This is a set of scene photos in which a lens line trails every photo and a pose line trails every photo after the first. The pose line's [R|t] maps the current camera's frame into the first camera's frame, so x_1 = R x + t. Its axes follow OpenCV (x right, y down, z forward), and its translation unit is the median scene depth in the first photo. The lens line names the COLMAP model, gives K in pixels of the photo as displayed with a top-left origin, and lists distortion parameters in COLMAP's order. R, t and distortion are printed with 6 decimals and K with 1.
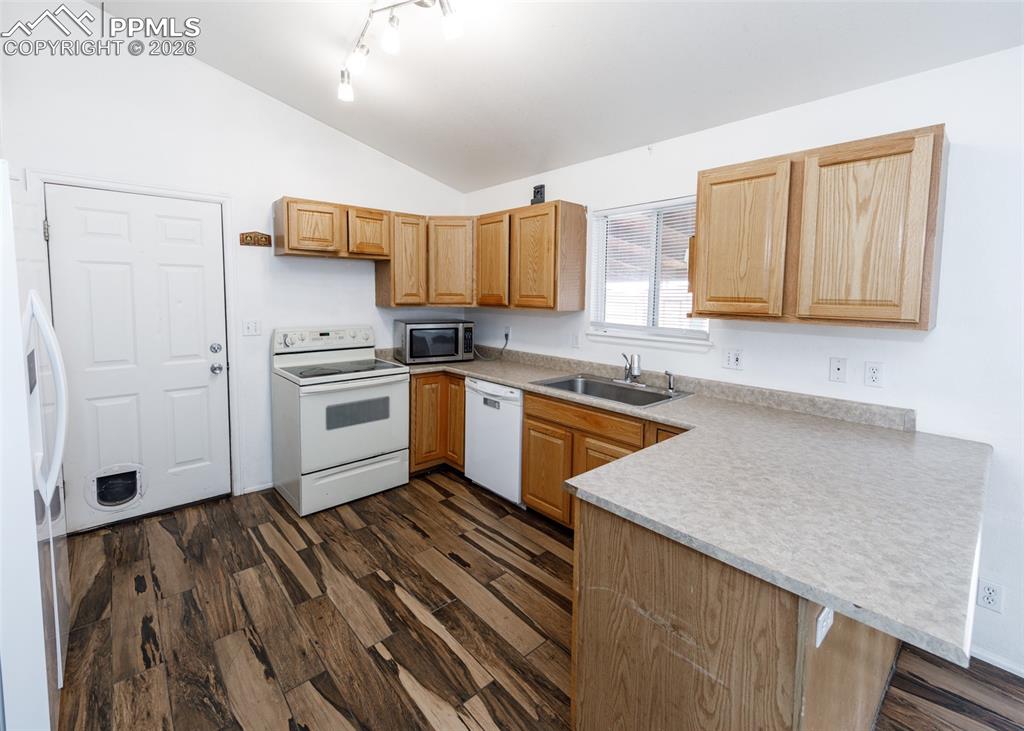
lens RADIAL K [[448.9, 0, 551.5], [0, 448.9, 327.8], [0, 0, 1]] dist [0.003429, 0.000096]
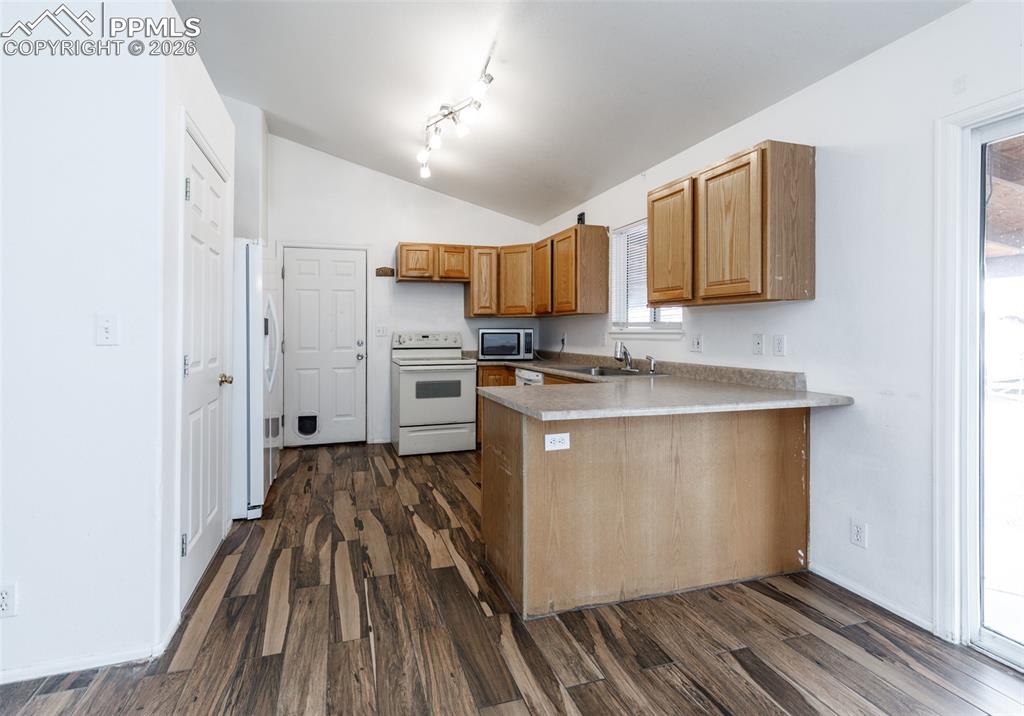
lens RADIAL K [[539.8, 0, 534.6], [0, 539.8, 337.7], [0, 0, 1]] dist [0.000164, 0.000143]
pose [[0.905615, -0.018446, -0.423699, 0.556846], [-0.014713, 0.997086, -0.074858, 0.149986], [0.423845, 0.074026, 0.902704, -0.401739]]
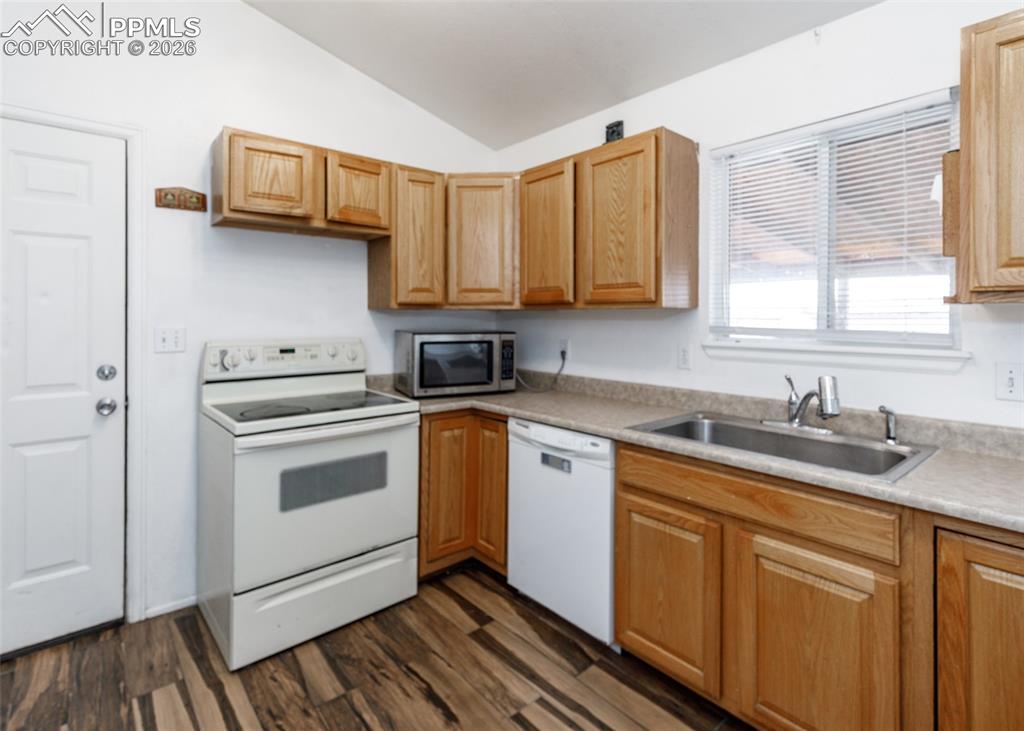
lens RADIAL K [[505.5, 0, 541.7], [0, 505.5, 322.1], [0, 0, 1]] dist [0.002154, 0.000485]
pose [[0.998775, -0.014281, -0.047377, -0.122495], [0.010844, 0.997343, -0.072034, 0.031444], [0.048279, 0.071432, 0.996276, 0.330225]]
